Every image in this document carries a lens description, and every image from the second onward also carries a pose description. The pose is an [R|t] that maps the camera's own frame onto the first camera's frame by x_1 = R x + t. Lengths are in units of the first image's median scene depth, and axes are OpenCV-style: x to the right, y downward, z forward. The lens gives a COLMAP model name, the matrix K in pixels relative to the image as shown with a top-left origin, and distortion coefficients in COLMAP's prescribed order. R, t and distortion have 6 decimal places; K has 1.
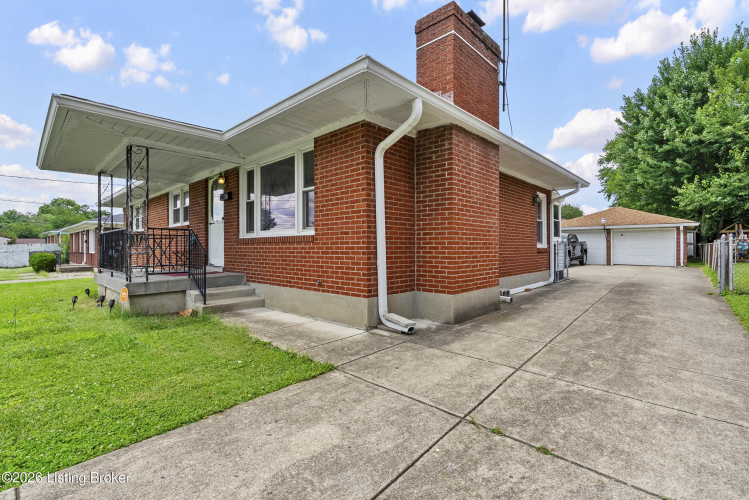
lens RADIAL K [[343.9, 0, 377.9], [0, 343.9, 245.9], [0, 0, 1]] dist [-0.003160, 0.000144]
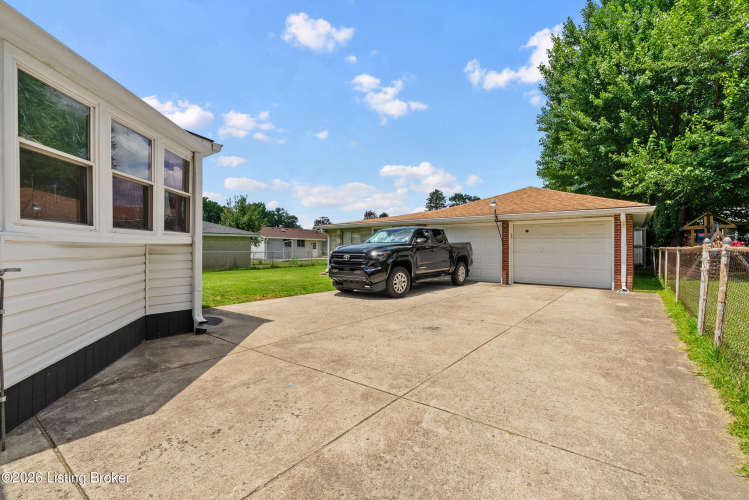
lens RADIAL K [[344.8, 0, 374.5], [0, 344.8, 250.0], [0, 0, 1]] dist [-0.000241, 0.000062]
pose [[0.996282, 0.002056, 0.086131, 0.360409], [-0.003250, 0.999900, 0.013734, -0.006709], [-0.086094, -0.013963, 0.996189, 0.396340]]
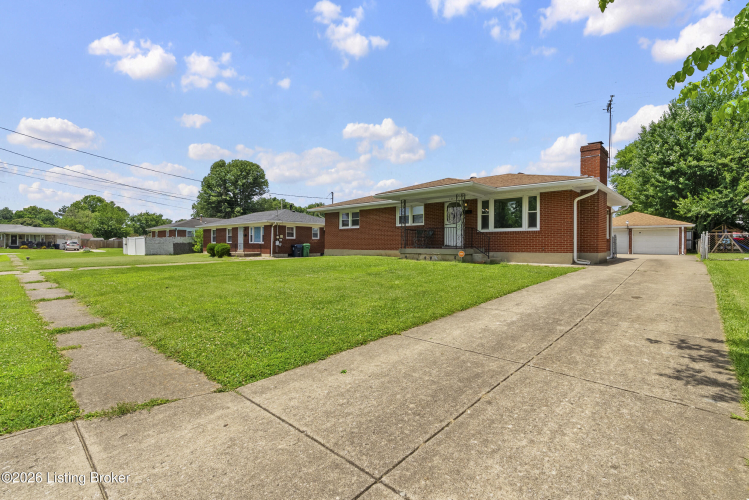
lens RADIAL K [[347.6, 0, 376.5], [0, 347.6, 248.8], [0, 0, 1]] dist [0.019333, 0.000111]
pose [[0.999882, 0.006080, 0.014116, -0.350166], [-0.006271, 0.999889, 0.013544, 0.018218], [-0.014032, -0.013631, 0.999809, -0.386173]]
